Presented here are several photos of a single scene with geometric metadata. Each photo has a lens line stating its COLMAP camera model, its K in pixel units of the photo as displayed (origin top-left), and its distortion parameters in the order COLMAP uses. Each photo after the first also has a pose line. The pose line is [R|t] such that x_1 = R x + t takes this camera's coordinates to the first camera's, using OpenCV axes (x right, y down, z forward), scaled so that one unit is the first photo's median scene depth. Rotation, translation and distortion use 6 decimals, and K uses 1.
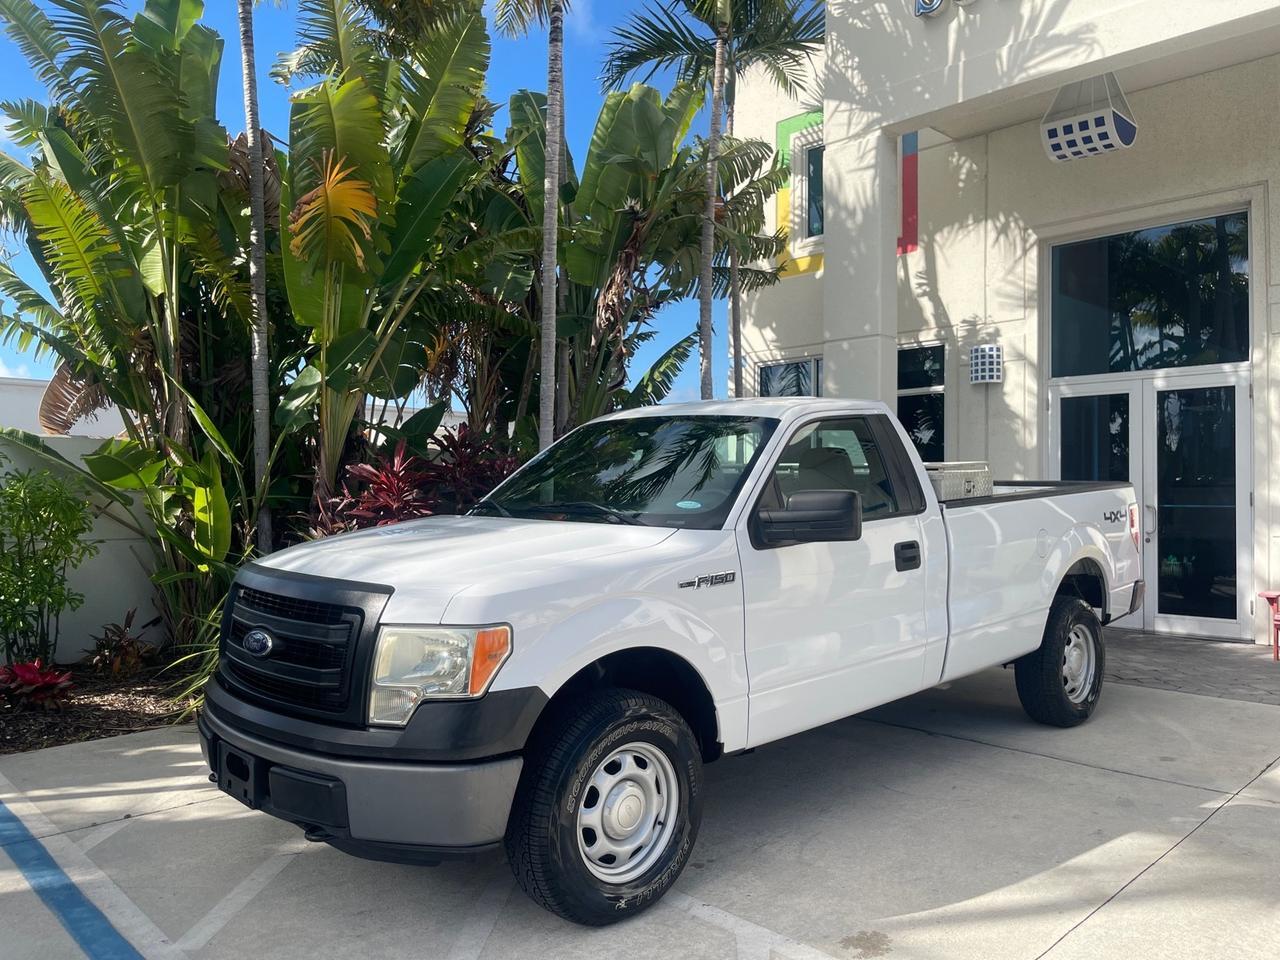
lens RADIAL K [[973.0, 0, 637.4], [0, 973.0, 483.8], [0, 0, 1]] dist [0.070841, -0.096788]
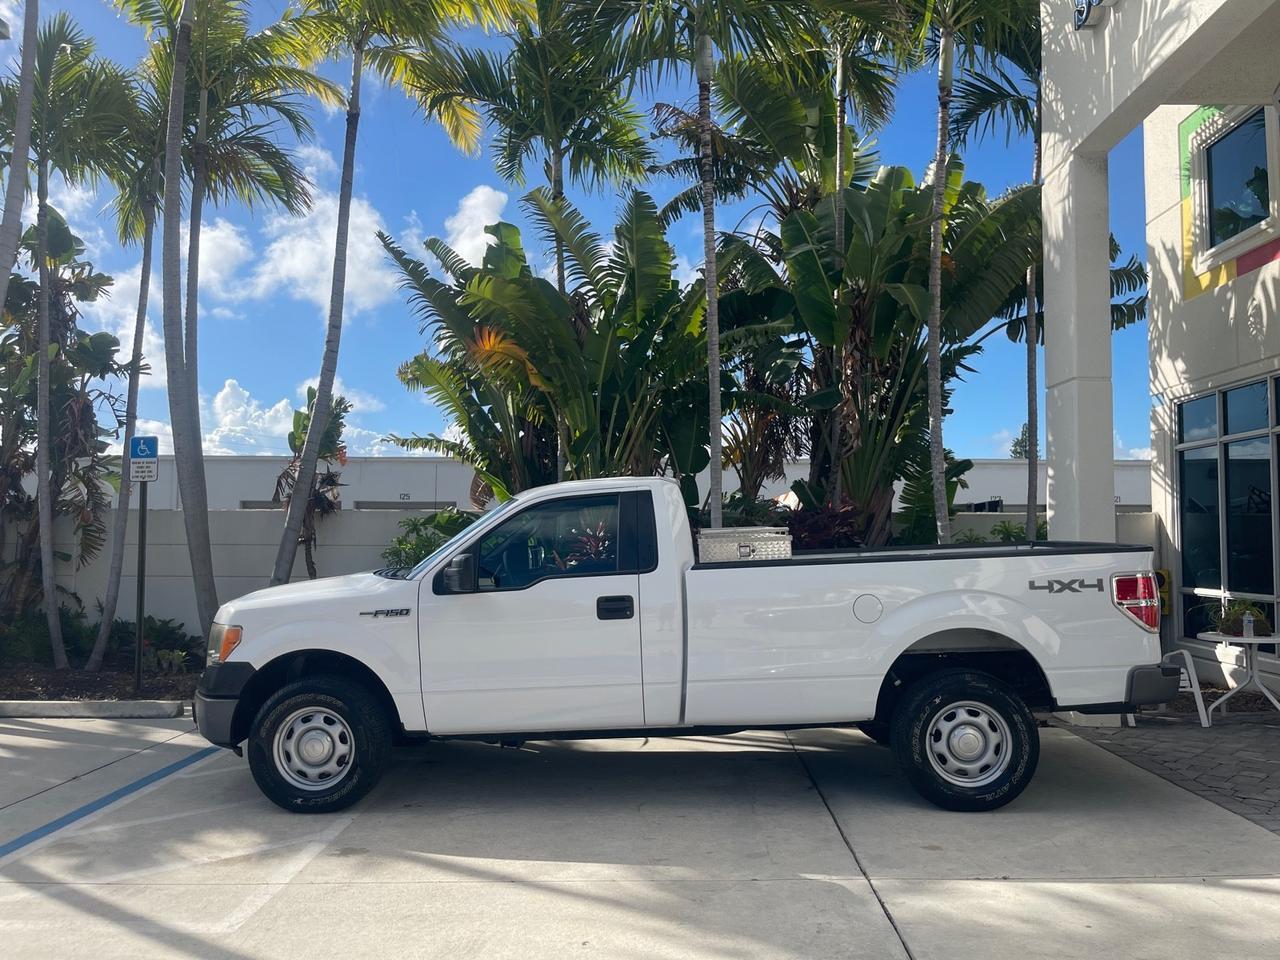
lens RADIAL K [[969.9, 0, 639.0], [0, 969.9, 481.9], [0, 0, 1]] dist [0.071622, -0.103844]
pose [[0.695911, -0.039767, -0.717026, 0.753600], [0.002433, 0.998590, -0.053021, -0.012164], [0.718124, 0.035154, 0.695027, 0.109993]]
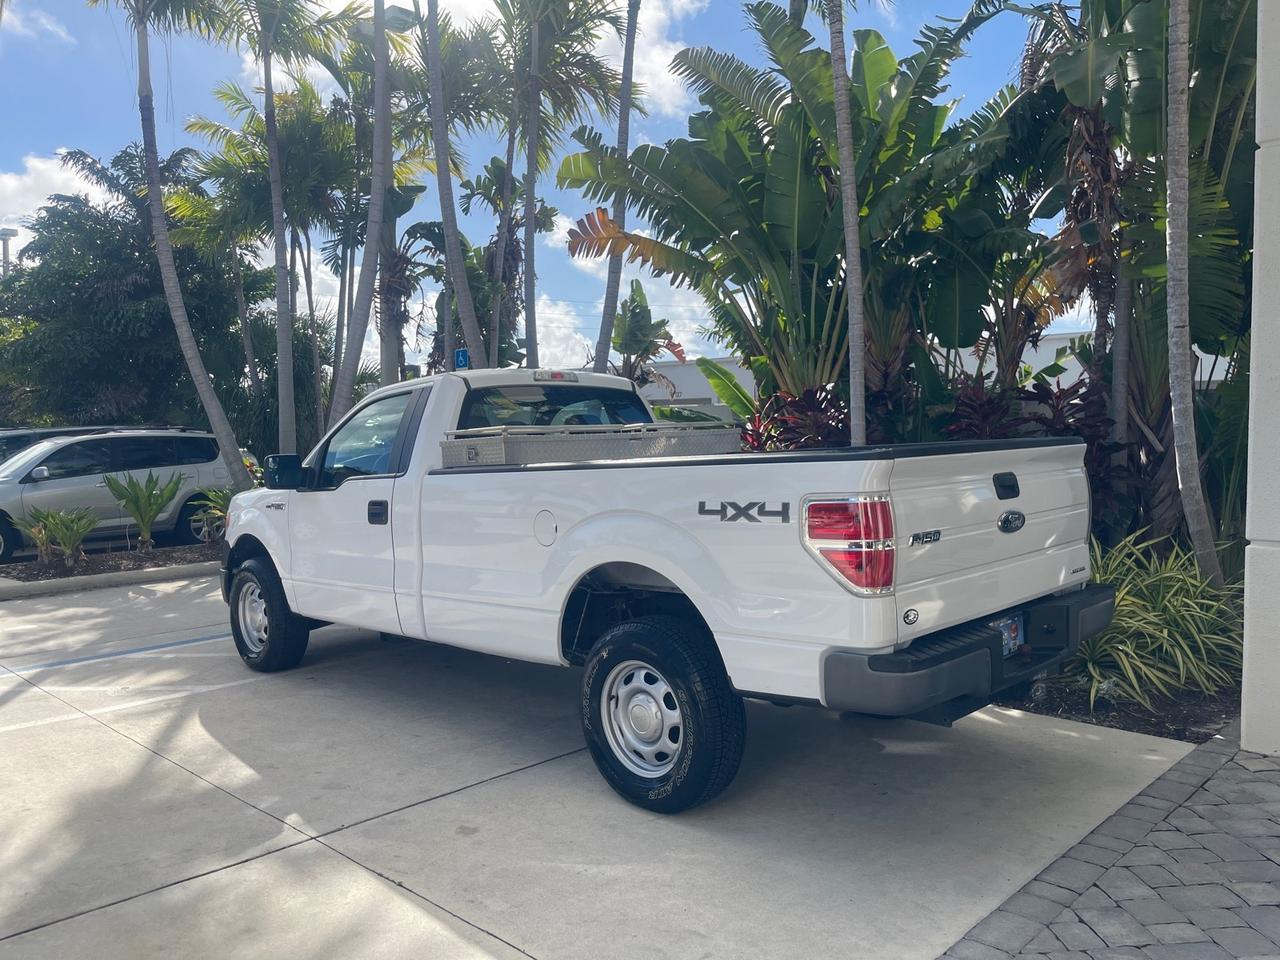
lens RADIAL K [[969.9, 0, 639.0], [0, 969.9, 481.9], [0, 0, 1]] dist [0.071622, -0.103844]
pose [[0.027881, 0.054310, -0.998135, 0.926784], [0.014383, 0.998398, 0.054726, -0.013596], [0.999508, -0.015882, 0.027055, 0.821679]]
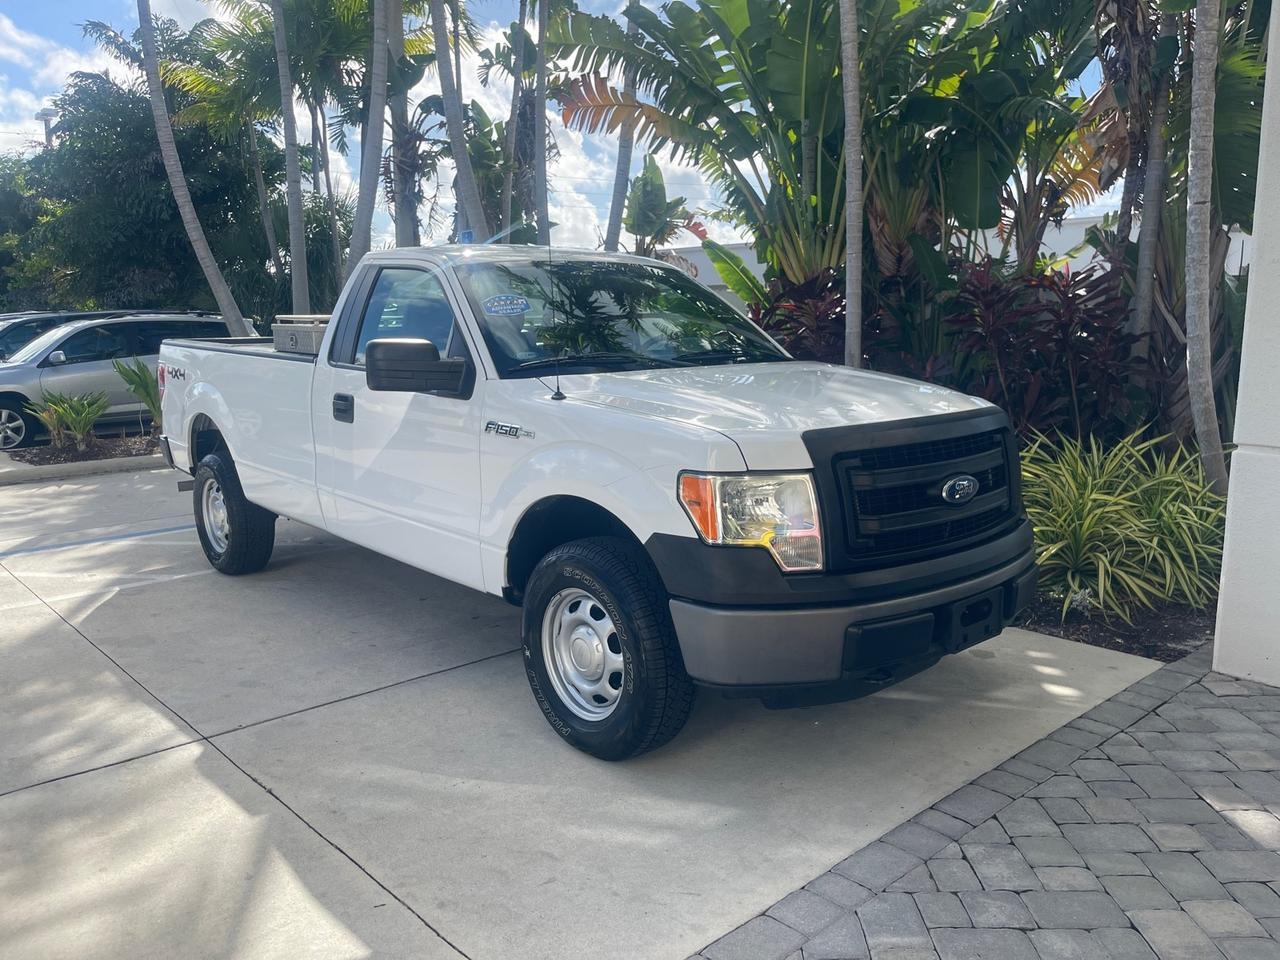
lens RADIAL K [[973.3, 0, 640.0], [0, 973.3, 480.0], [0, 0, 1]] dist [0.046222, -0.051458]
pose [[-0.035814, 0.166547, -0.985383, 0.885169], [0.010529, 0.986024, 0.166273, -0.014077], [0.999303, -0.004420, -0.037067, 0.907629]]
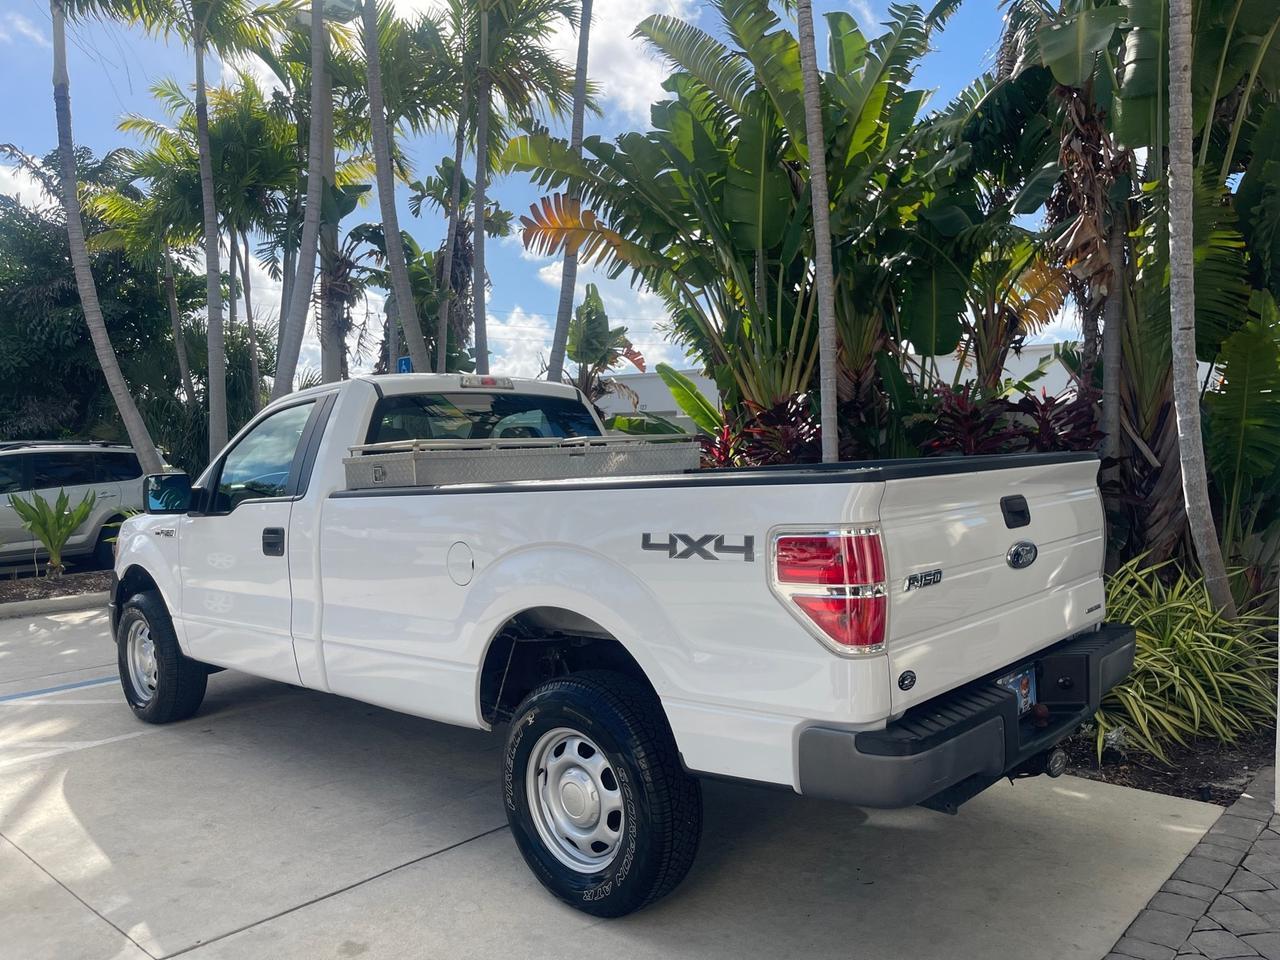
lens RADIAL K [[970.6, 0, 642.8], [0, 970.6, 482.2], [0, 0, 1]] dist [0.072622, -0.105565]
pose [[0.064972, 0.040607, -0.997061, 0.826303], [0.016329, 0.998995, 0.041750, -0.013729], [0.997753, -0.018993, 0.064244, 0.841363]]
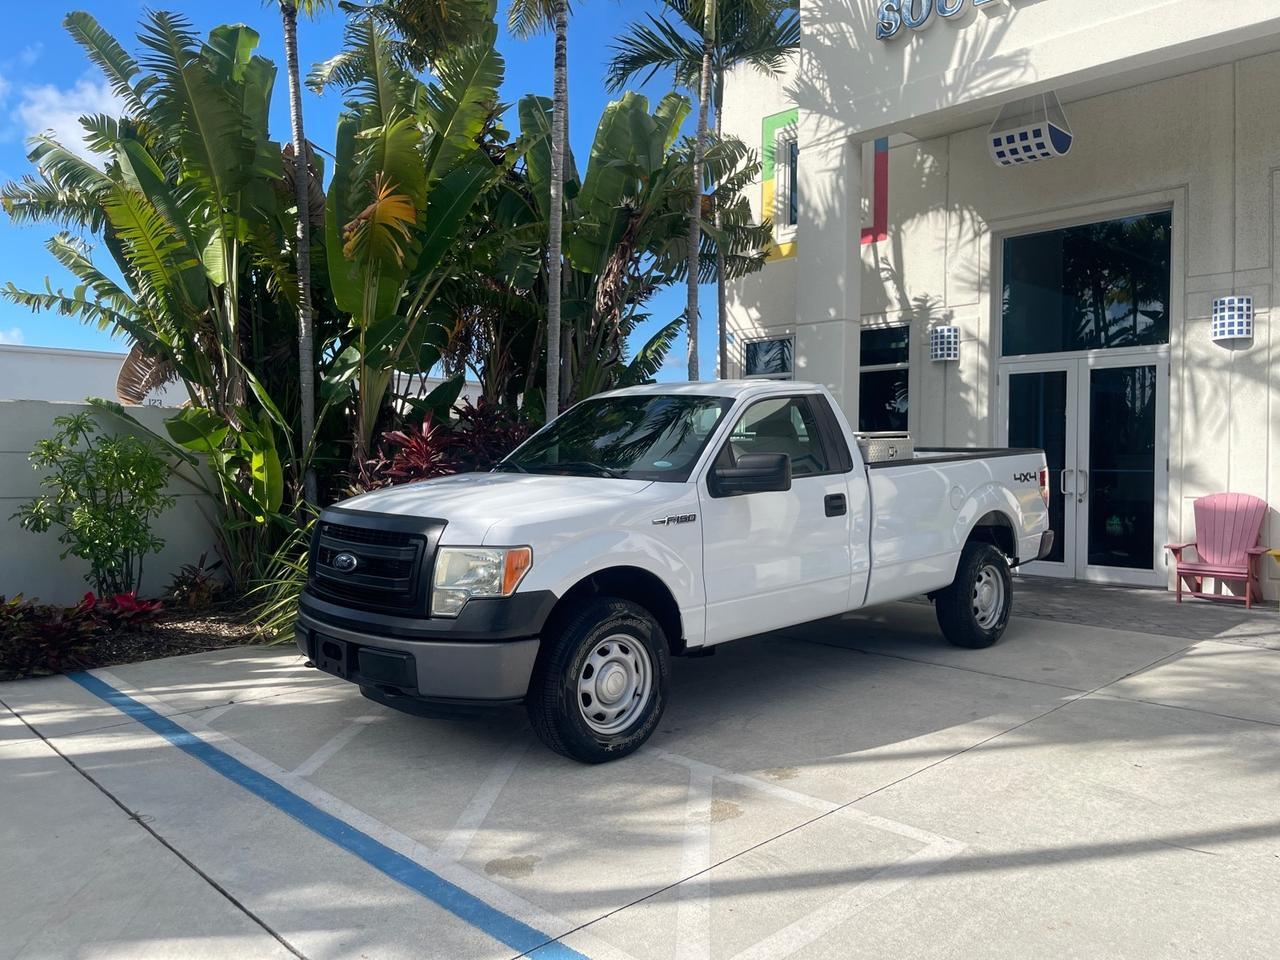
lens RADIAL K [[973.3, 0, 640.0], [0, 973.3, 480.0], [0, 0, 1]] dist [0.046222, -0.051458]
pose [[0.999991, 0.004128, 0.001136, 0.011335], [-0.004160, 0.999542, 0.029988, 0.002213], [-0.001012, -0.029992, 0.999550, -0.176704]]
